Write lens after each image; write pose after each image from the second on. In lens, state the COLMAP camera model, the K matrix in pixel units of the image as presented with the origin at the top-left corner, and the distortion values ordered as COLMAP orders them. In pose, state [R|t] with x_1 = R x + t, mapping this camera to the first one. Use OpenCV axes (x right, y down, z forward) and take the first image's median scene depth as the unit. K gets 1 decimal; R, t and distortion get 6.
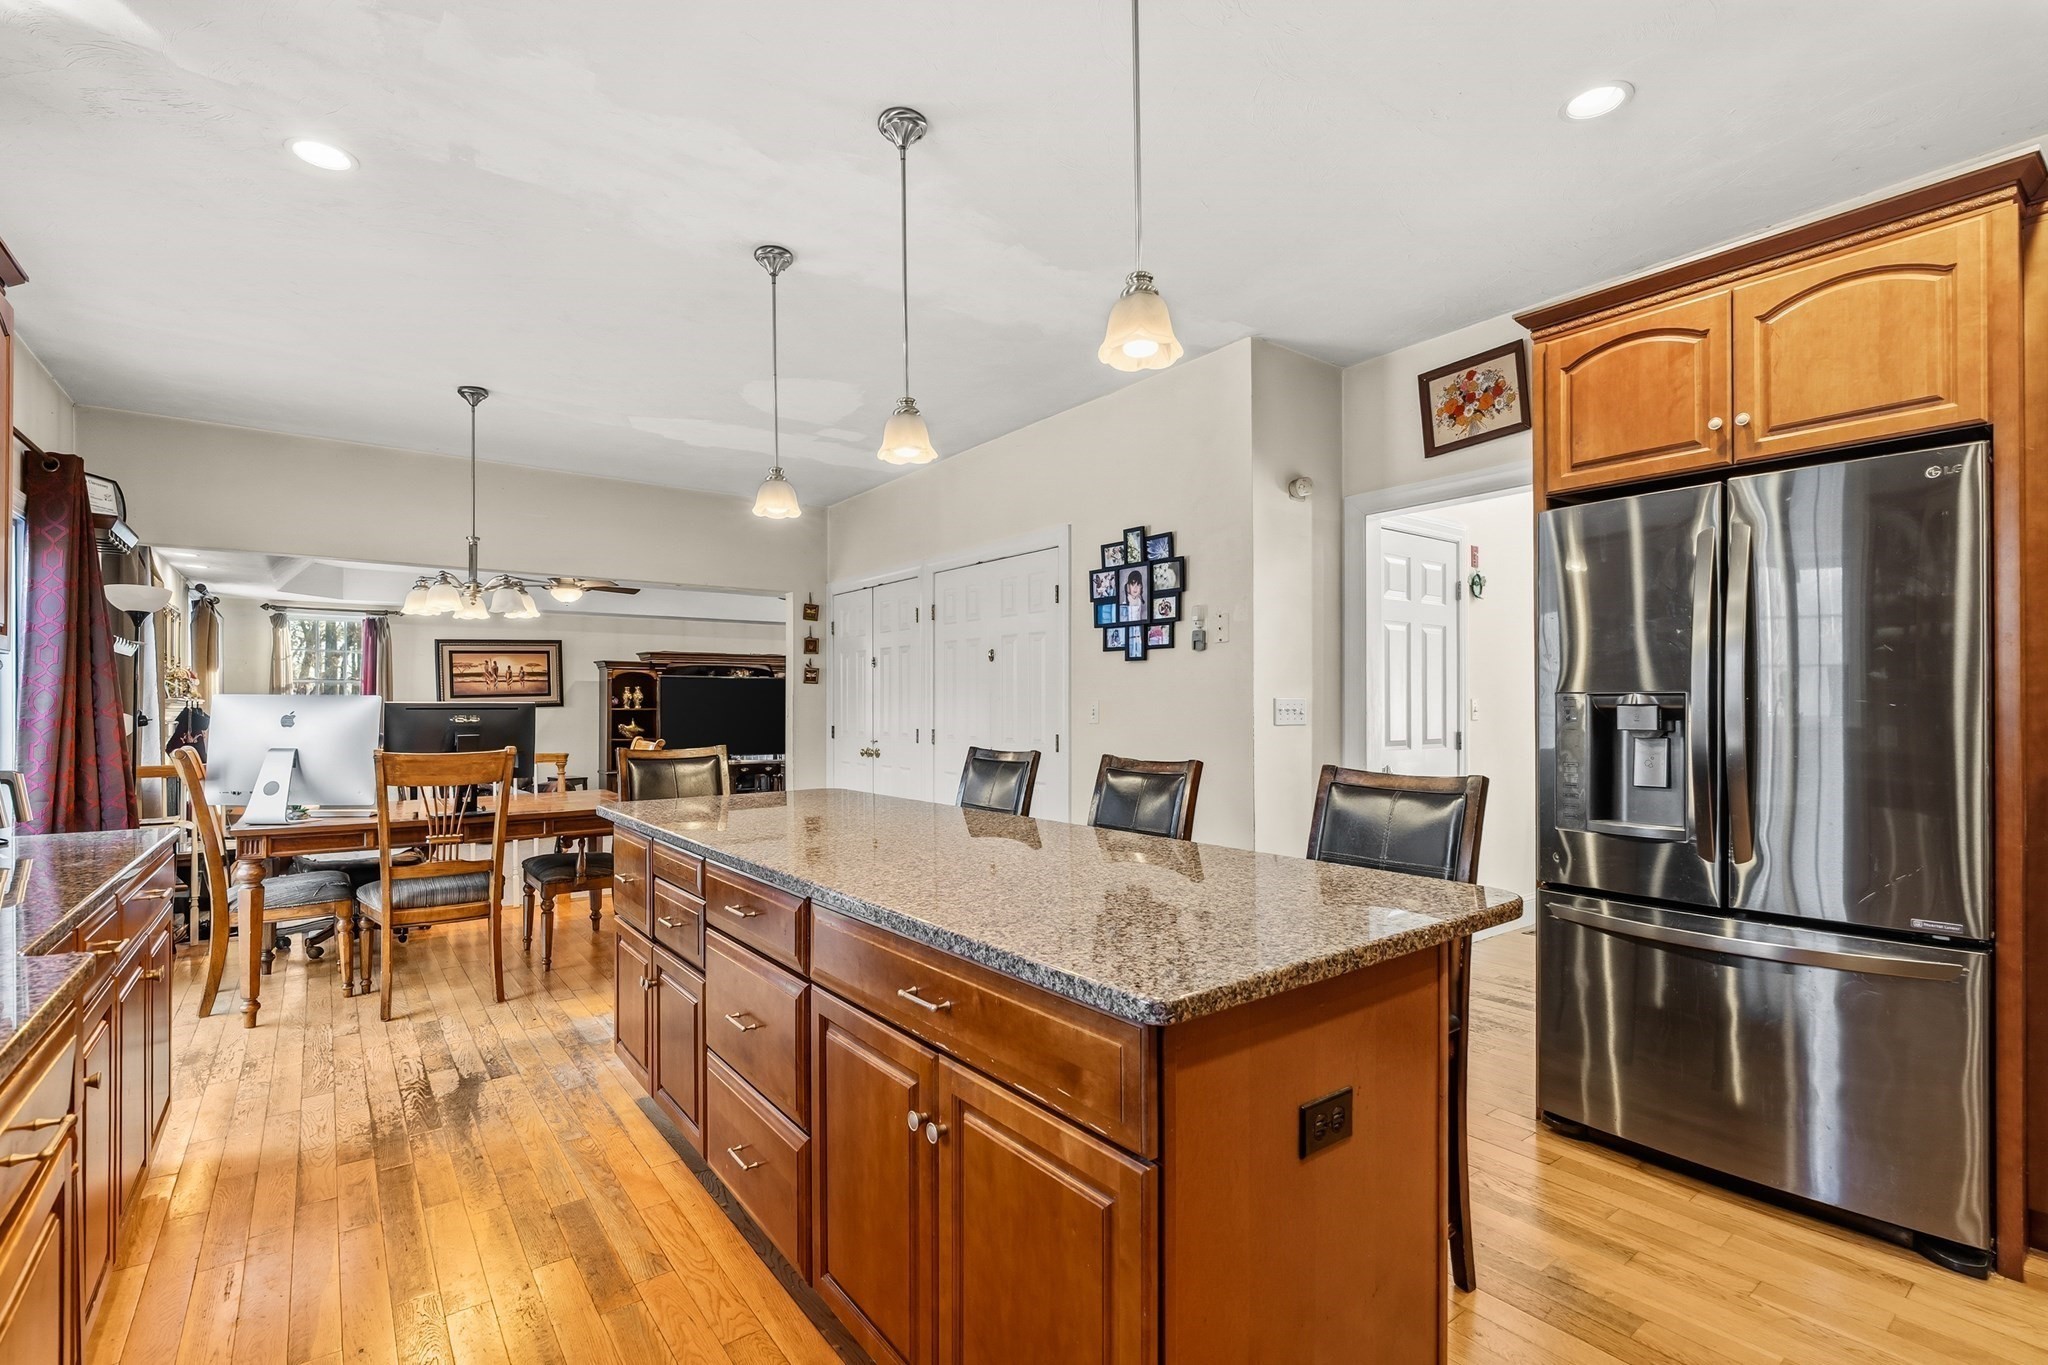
lens RADIAL K [[936.5, 0, 1026.5], [0, 936.5, 701.1], [0, 0, 1]] dist [-0.003571, -0.000285]
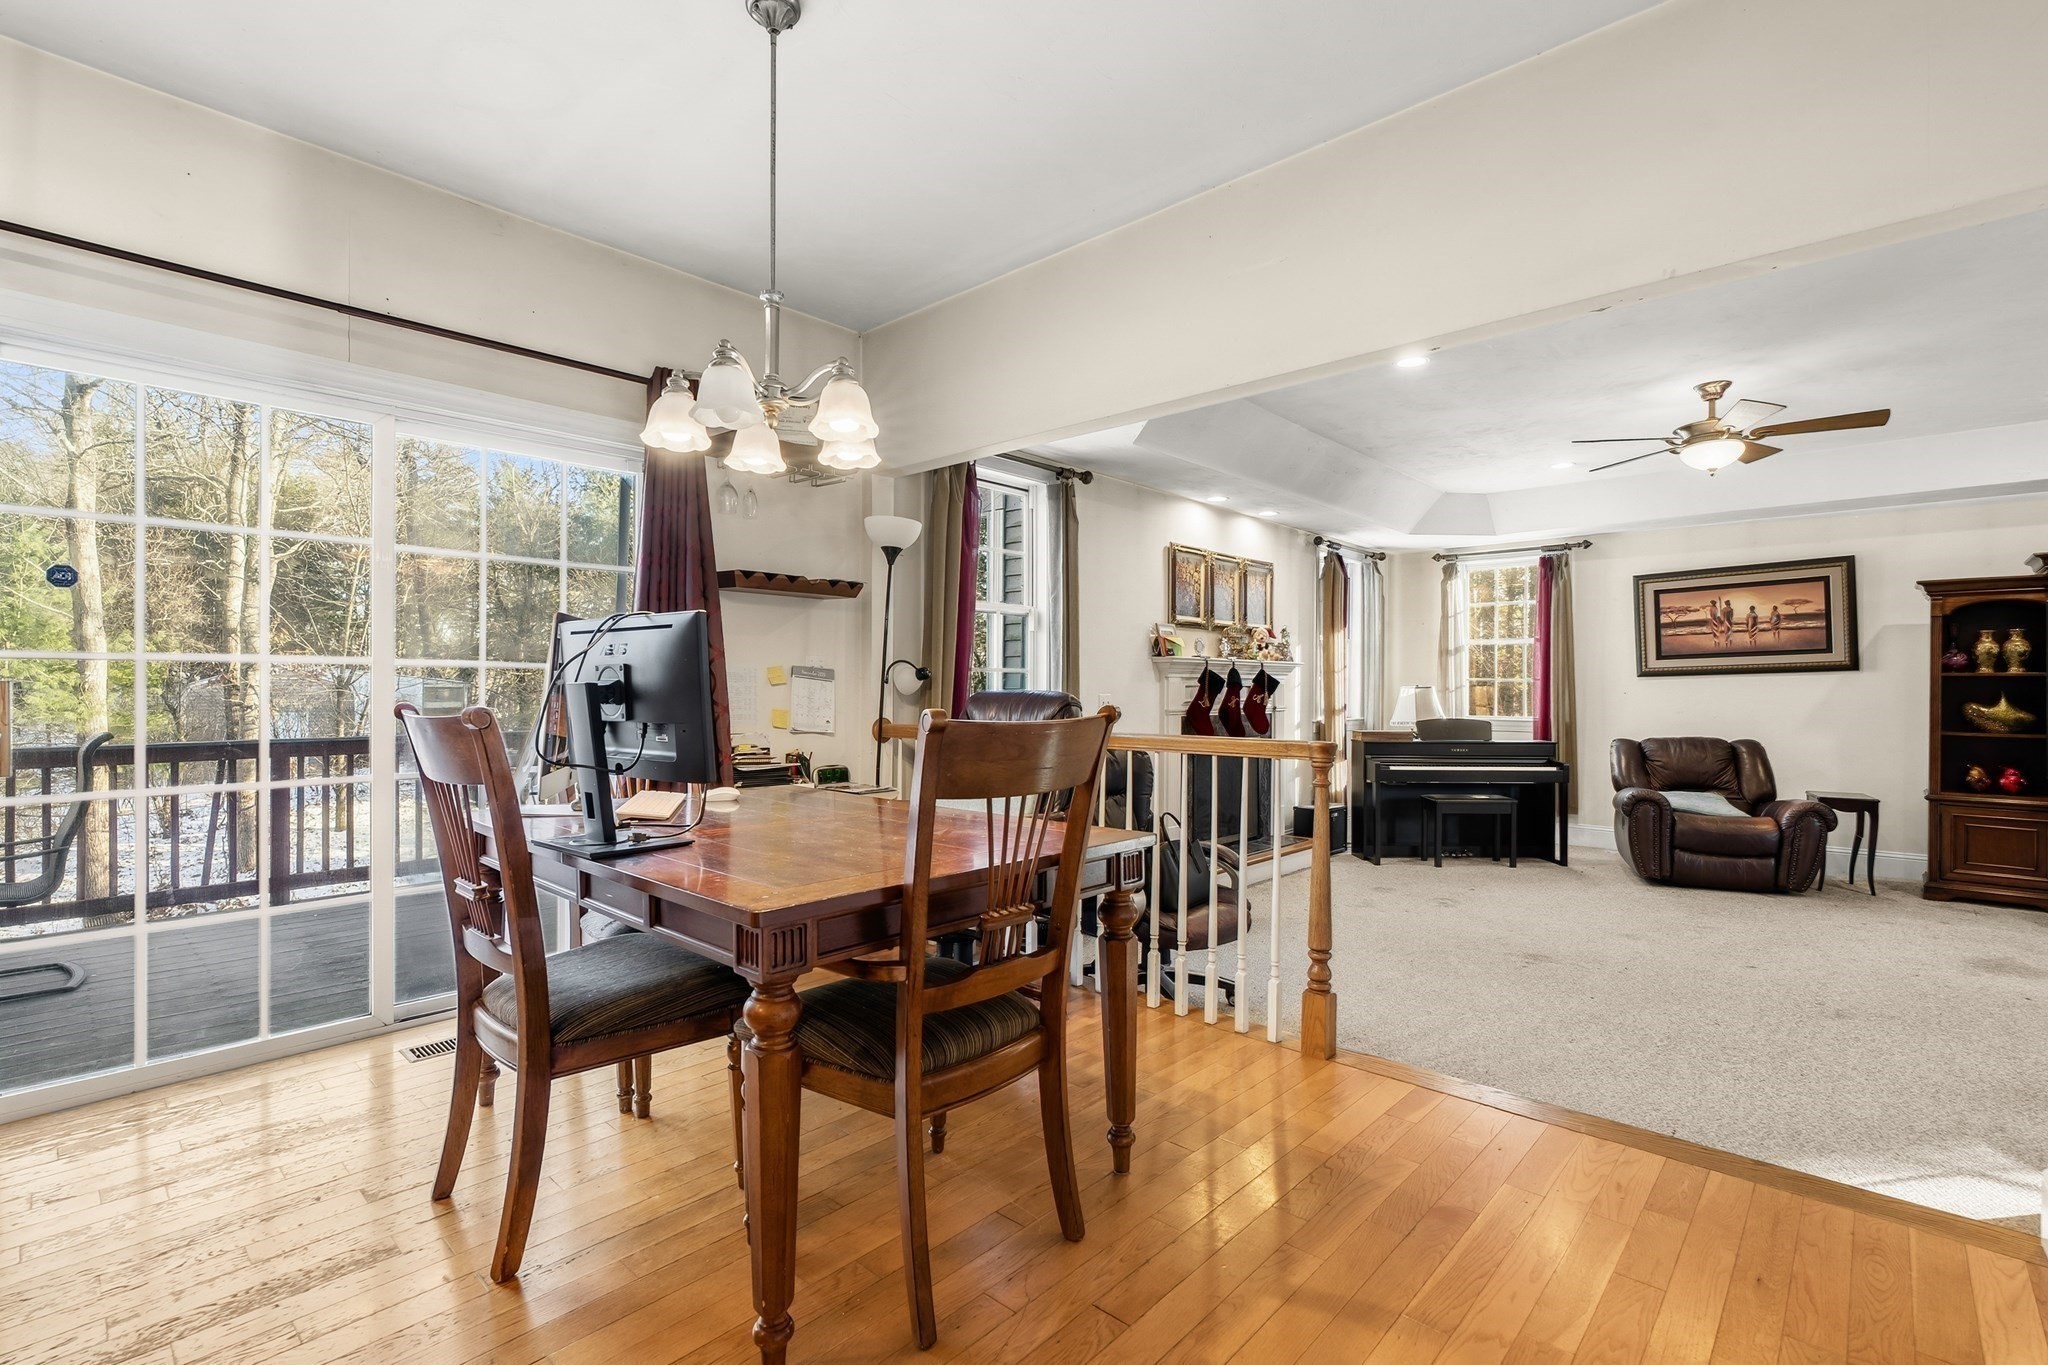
lens RADIAL K [[927.8, 0, 1026.7], [0, 927.8, 688.5], [0, 0, 1]] dist [-0.001629, -0.000432]
pose [[0.179660, 0.005358, -0.983714, -0.072833], [0.000337, 0.999985, 0.005508, 0.033391], [0.983729, -0.001321, 0.179655, 1.000668]]
